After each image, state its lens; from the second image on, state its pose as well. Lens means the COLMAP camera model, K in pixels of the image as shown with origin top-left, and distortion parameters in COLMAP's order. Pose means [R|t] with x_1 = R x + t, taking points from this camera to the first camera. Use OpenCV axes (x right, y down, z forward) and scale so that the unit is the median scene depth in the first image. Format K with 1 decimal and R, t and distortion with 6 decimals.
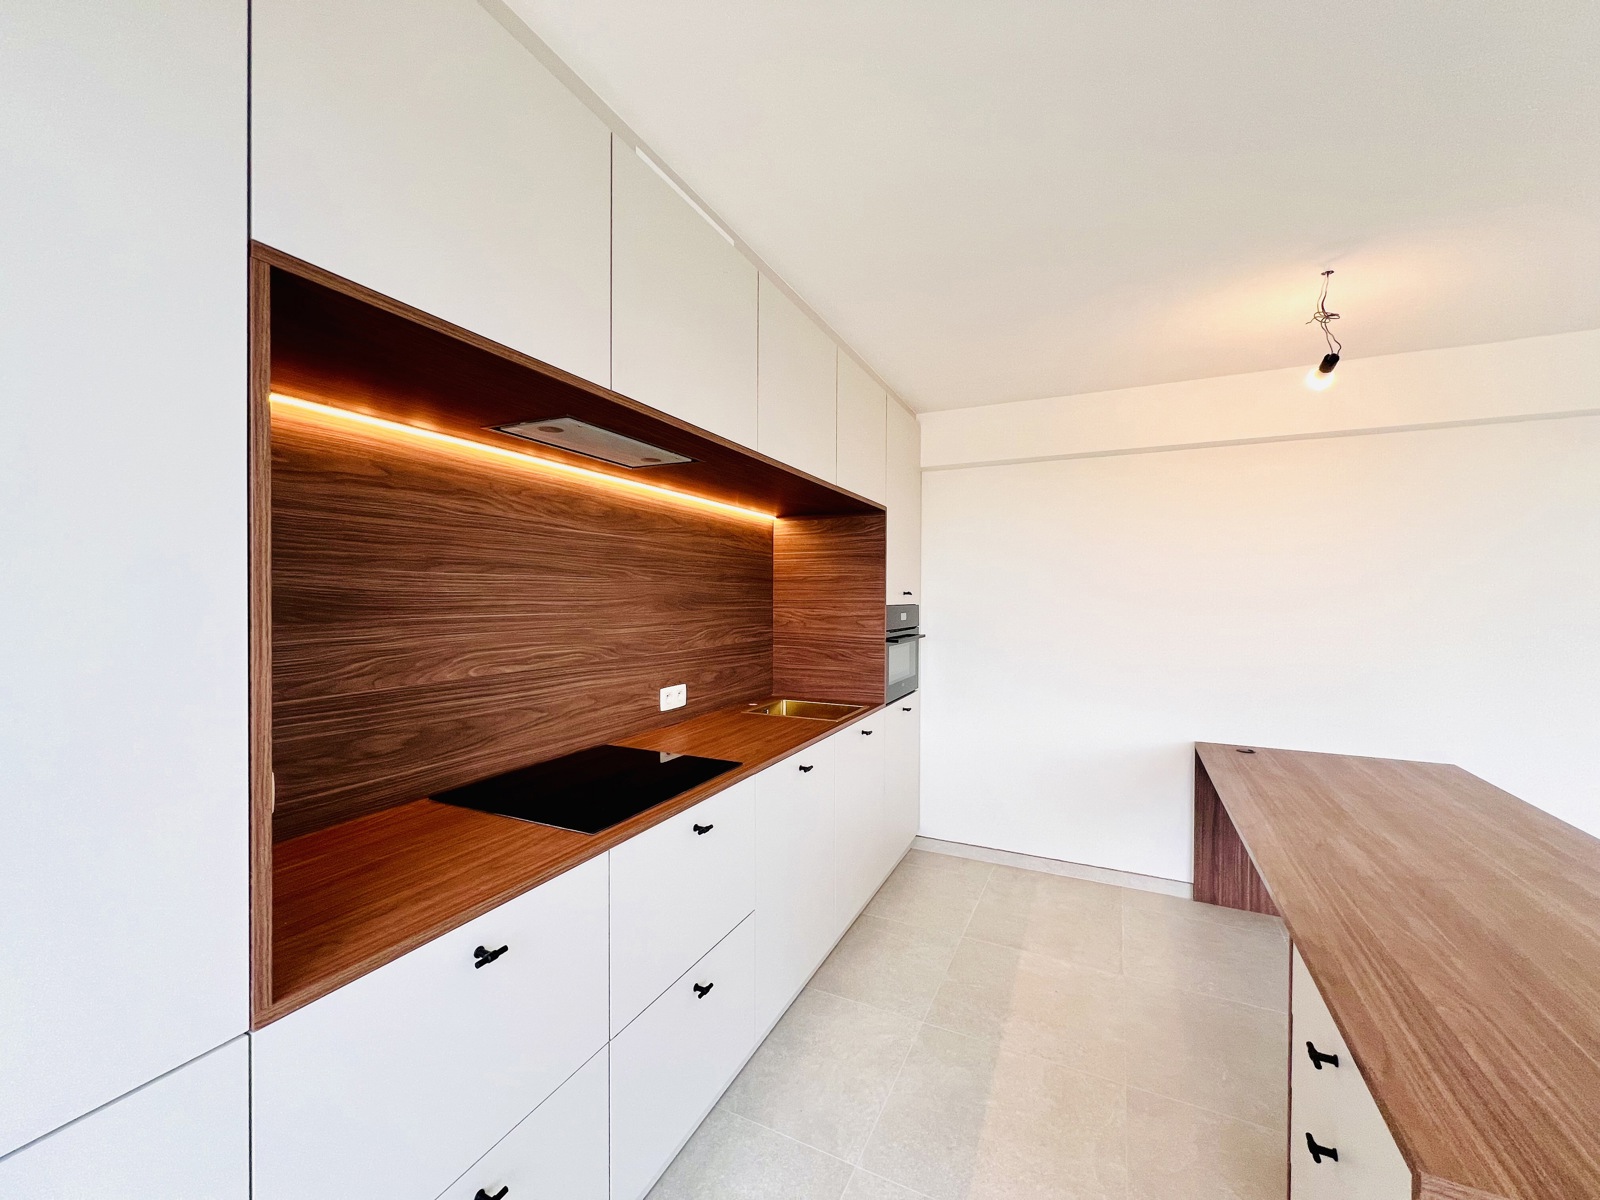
lens RADIAL K [[638.5, 0, 800.0], [0, 638.5, 600.0], [0, 0, 1]] dist [-0.003071, 0.000091]
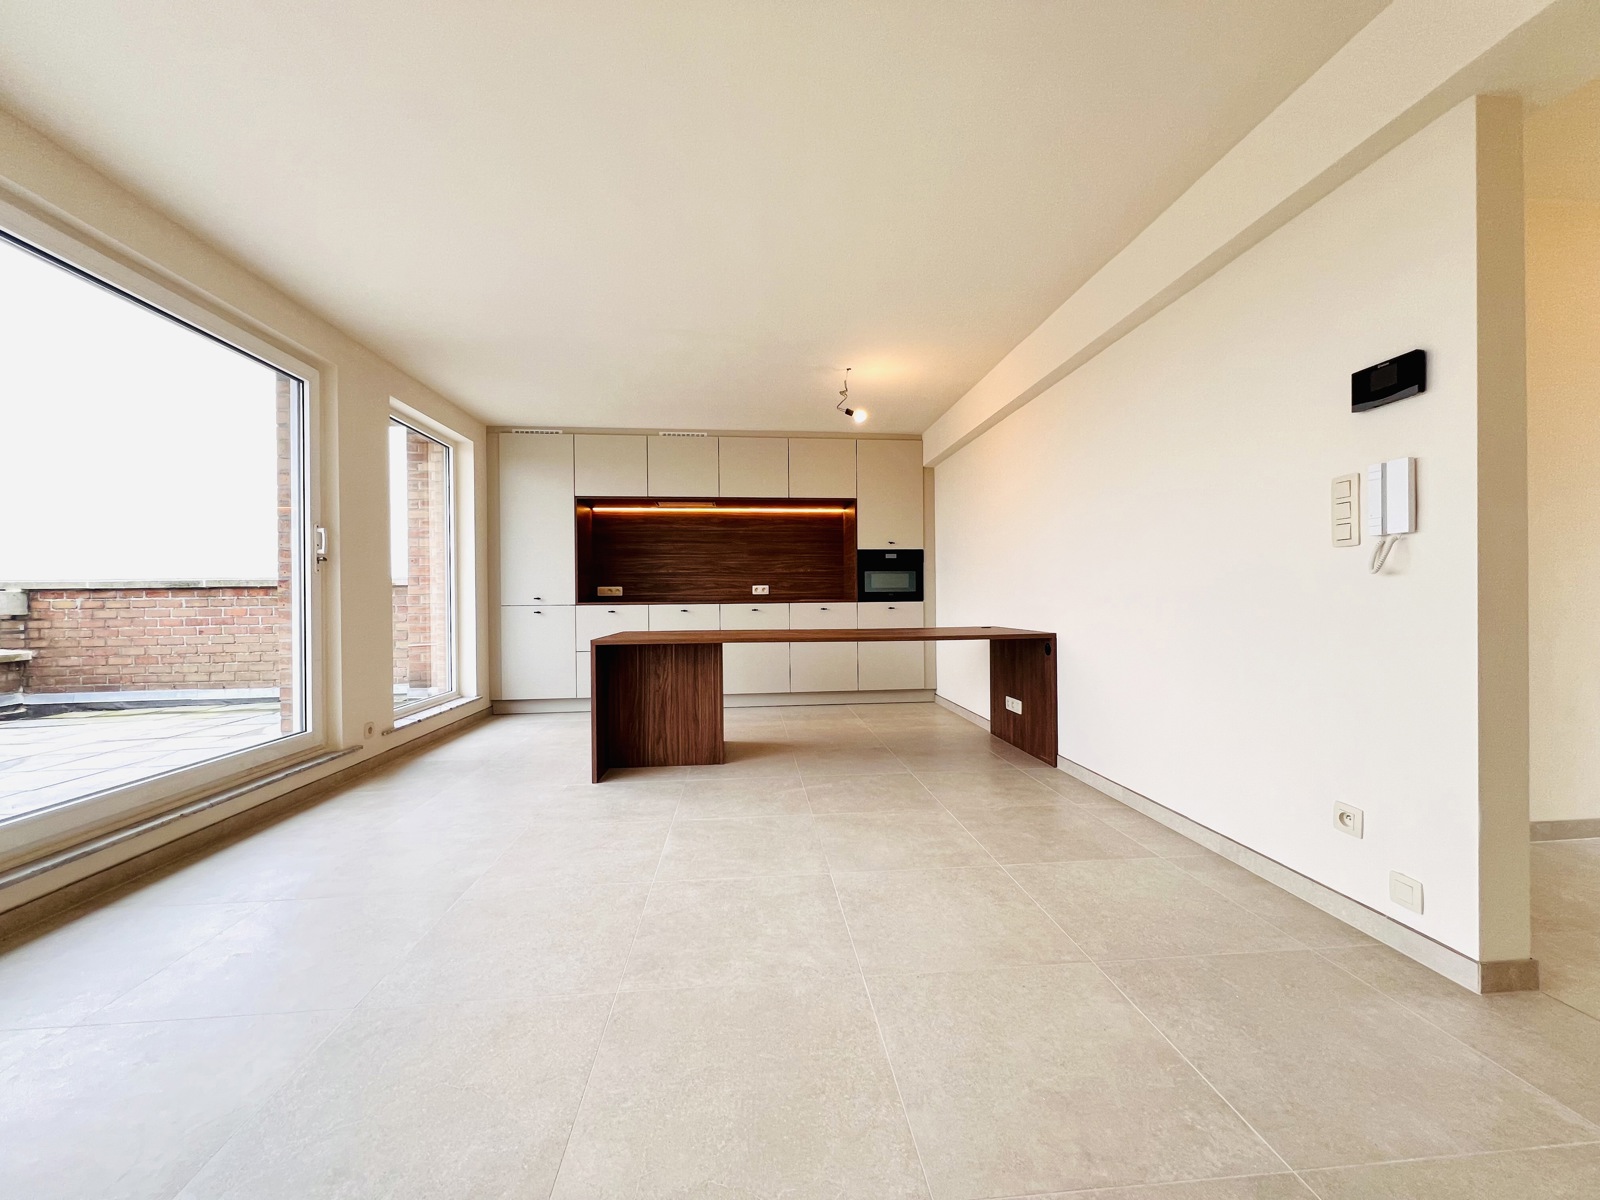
lens RADIAL K [[638.5, 0, 800.0], [0, 638.5, 600.0], [0, 0, 1]] dist [-0.003071, 0.000091]
pose [[0.519860, -0.007456, -0.854219, 2.219133], [0.006234, 0.999968, -0.004934, 0.223139], [0.854229, -0.002760, 0.519890, -0.198717]]
